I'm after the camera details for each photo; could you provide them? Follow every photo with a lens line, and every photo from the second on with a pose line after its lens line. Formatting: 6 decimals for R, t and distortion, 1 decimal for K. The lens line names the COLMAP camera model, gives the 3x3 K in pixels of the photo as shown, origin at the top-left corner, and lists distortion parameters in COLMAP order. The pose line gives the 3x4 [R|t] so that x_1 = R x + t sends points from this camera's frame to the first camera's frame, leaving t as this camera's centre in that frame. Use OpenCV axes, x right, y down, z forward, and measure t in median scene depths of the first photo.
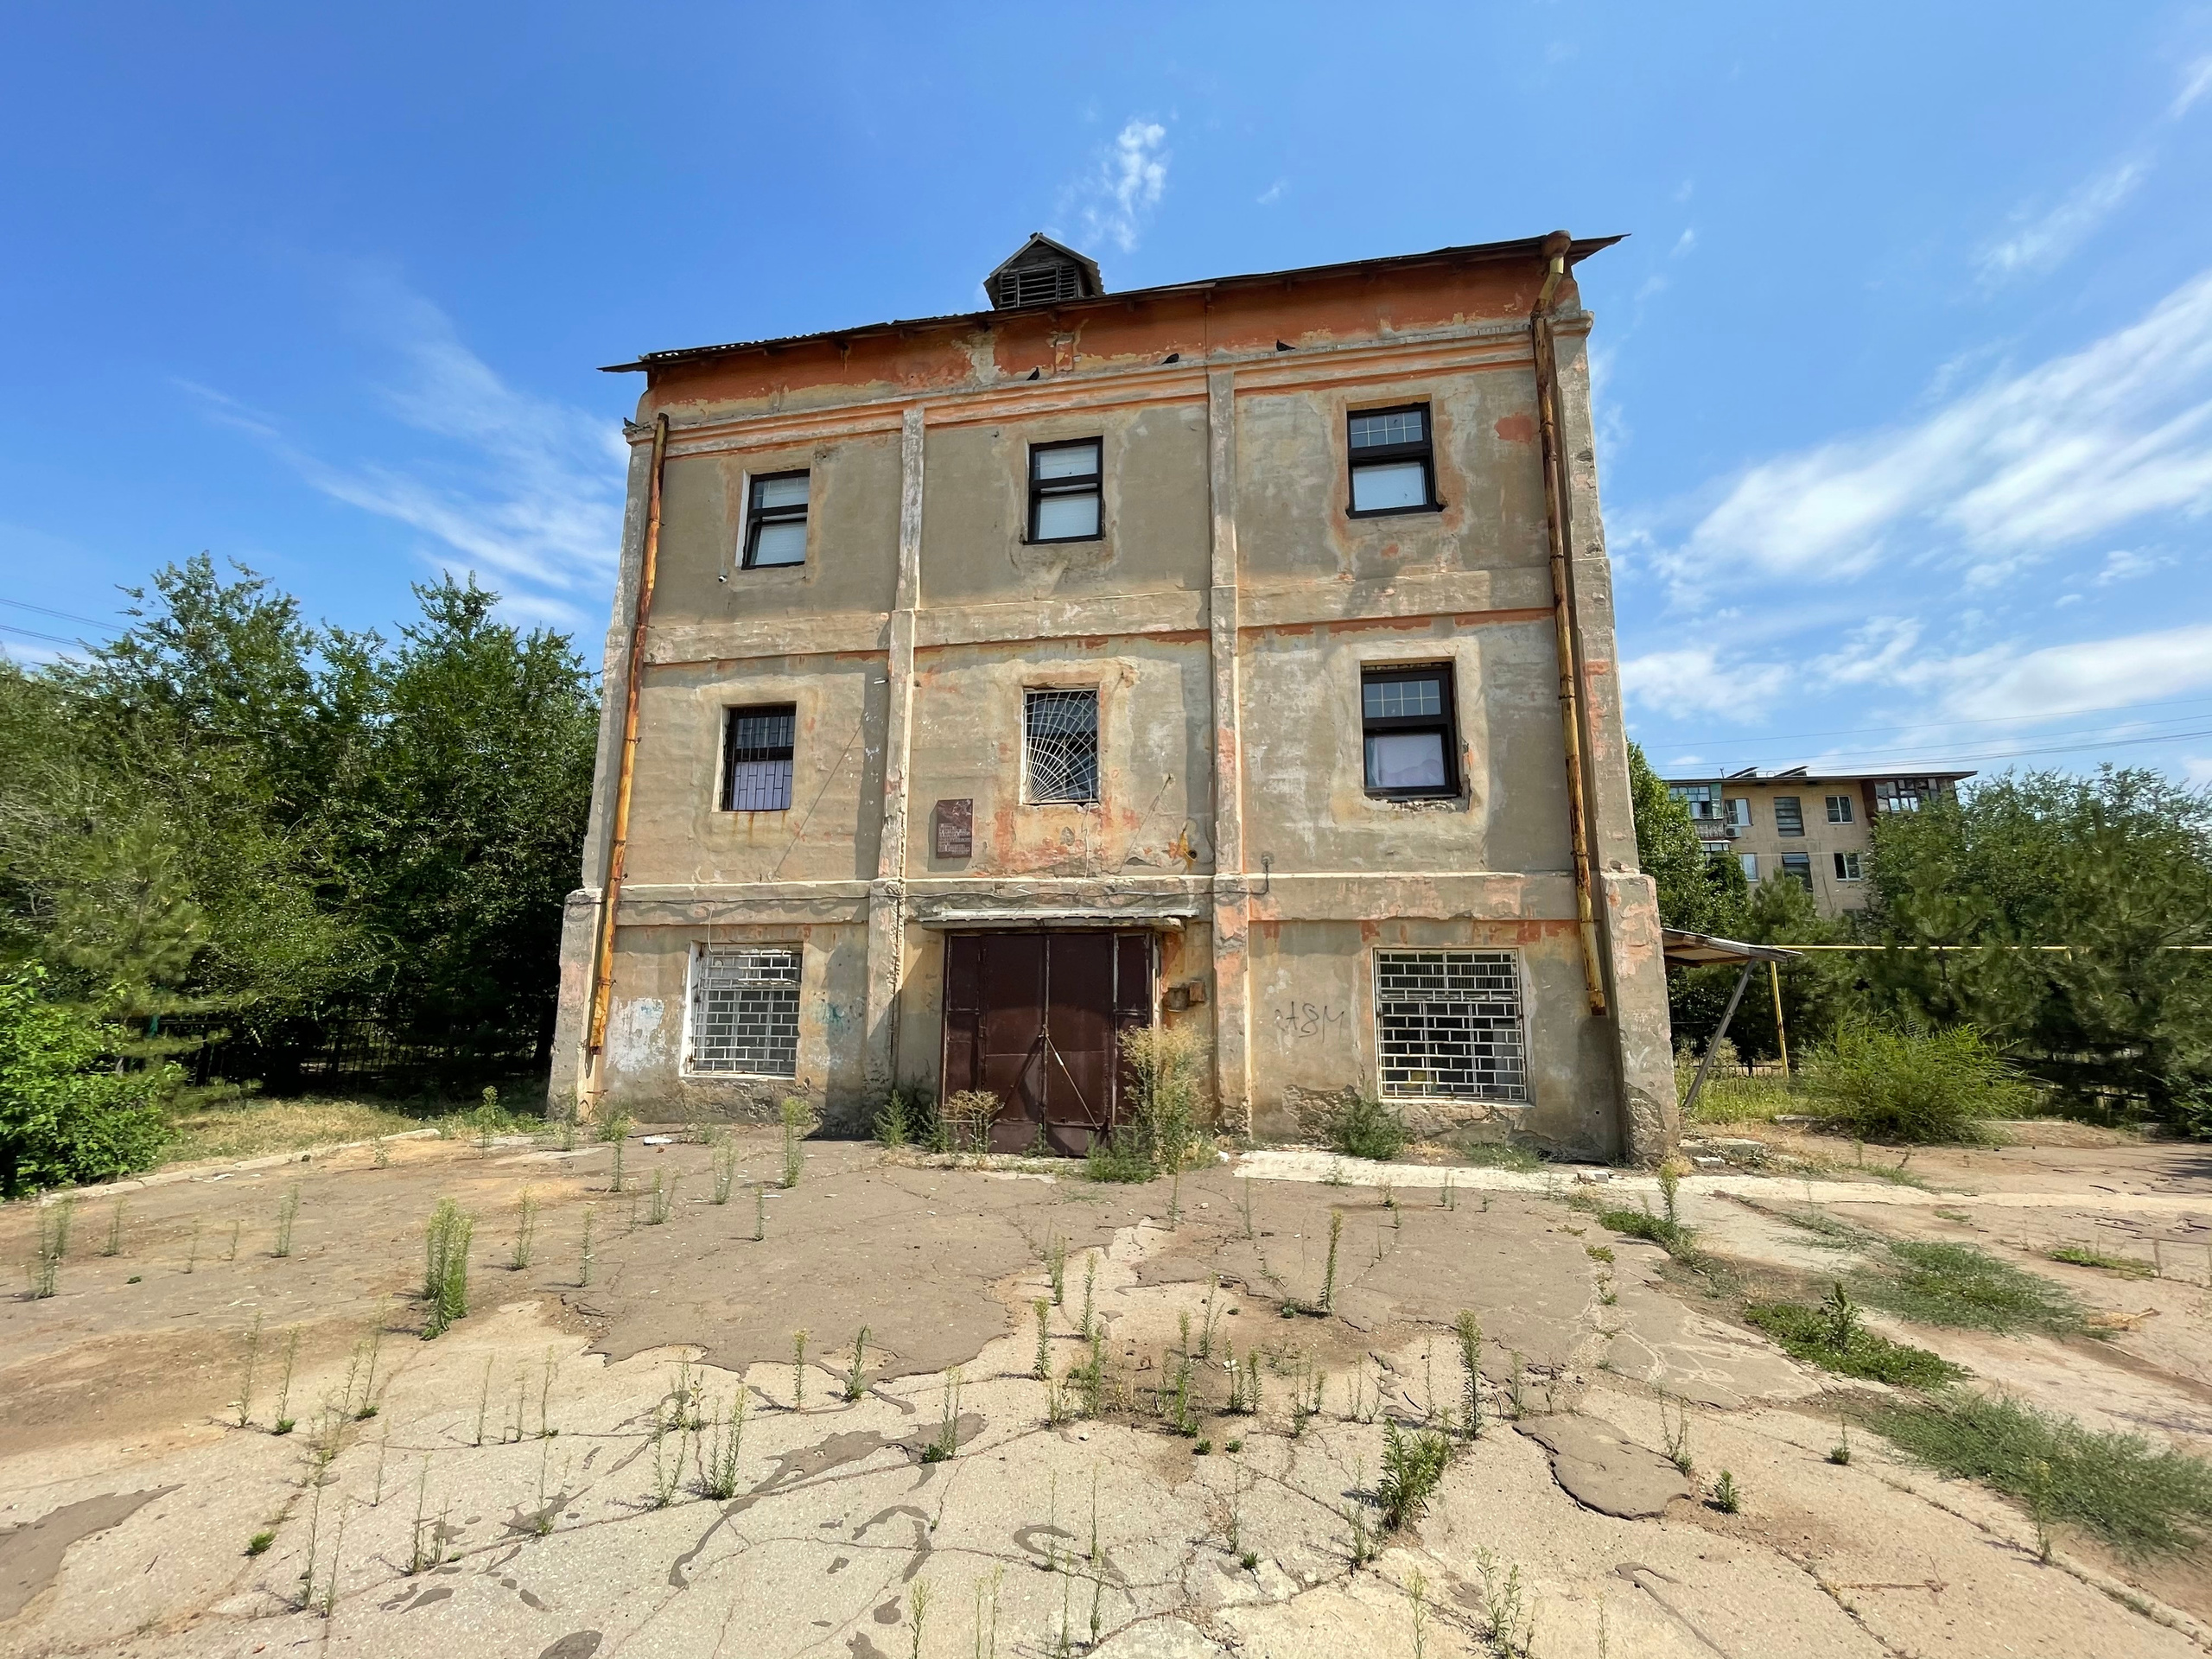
lens RADIAL K [[901.0, 0, 1103.4], [0, 901.0, 830.3], [0, 0, 1]] dist [-0.000096, -0.000038]
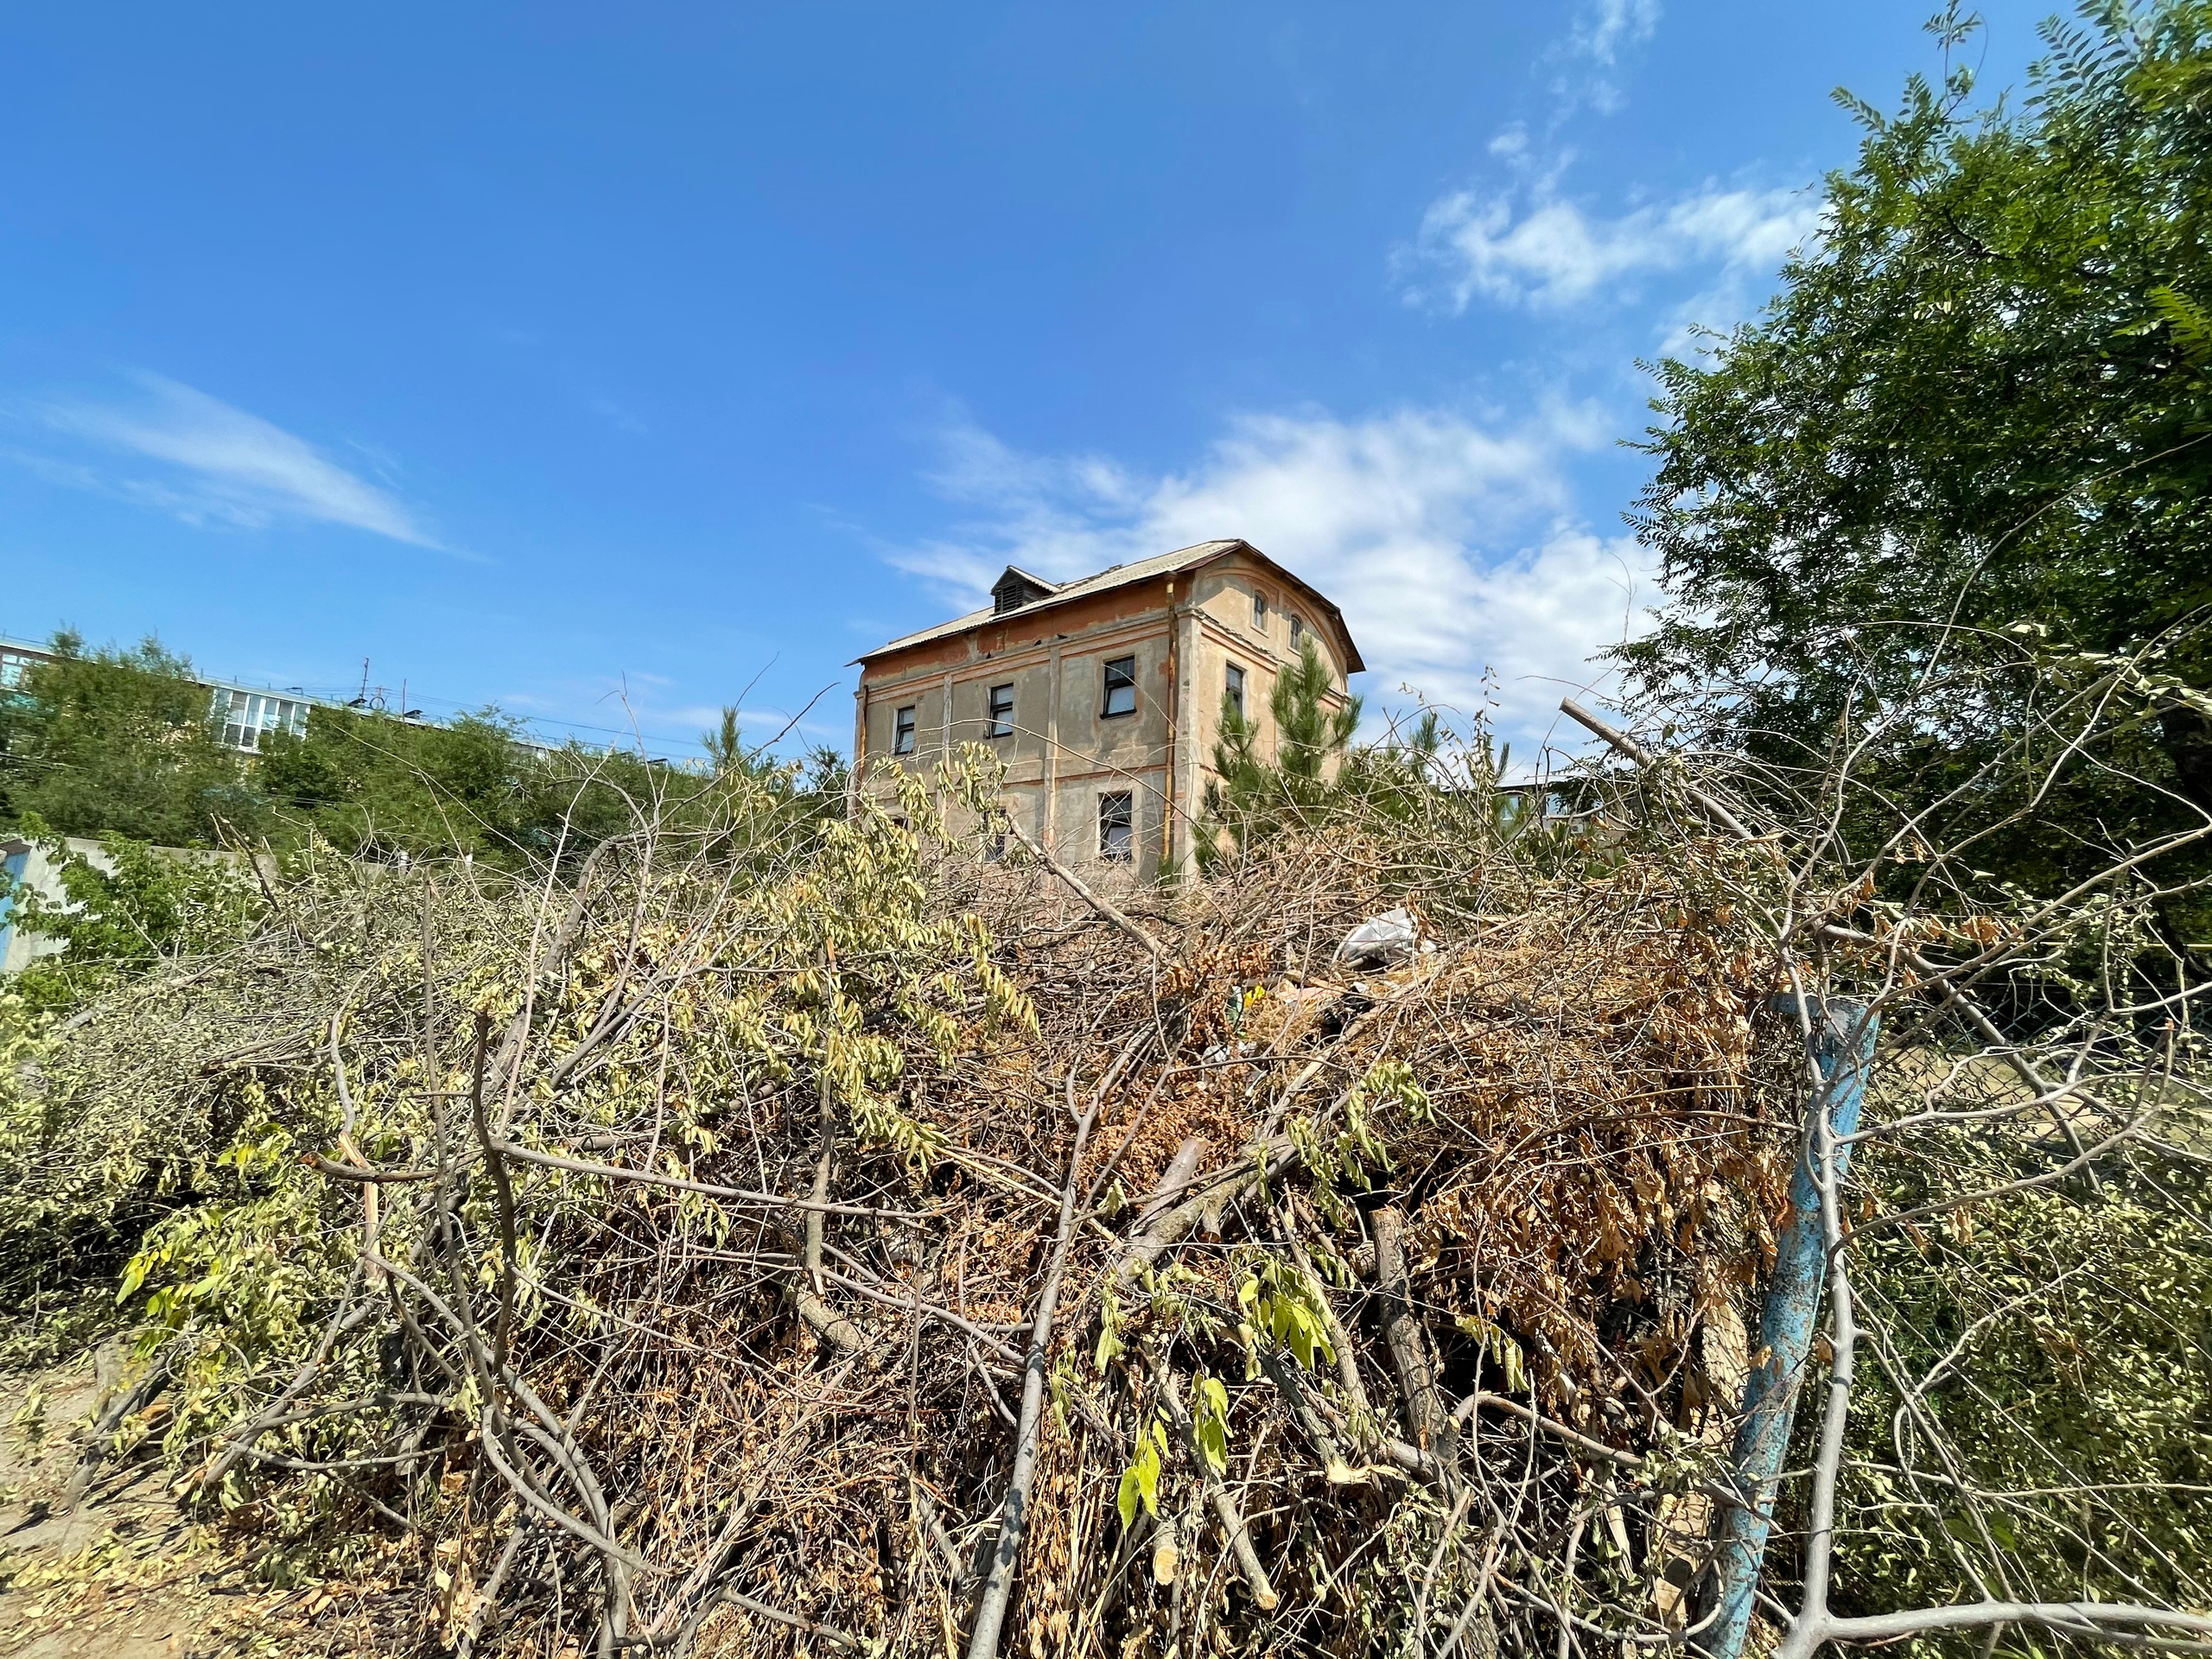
lens RADIAL K [[901.0, 0, 1106.2], [0, 901.0, 825.4], [0, 0, 1]] dist [-0.000096, -0.000038]
pose [[0.877672, -0.041060, -0.477500, 1.201540], [0.051431, 0.998639, 0.008660, -0.122858], [0.476495, -0.032159, 0.878589, -0.752844]]
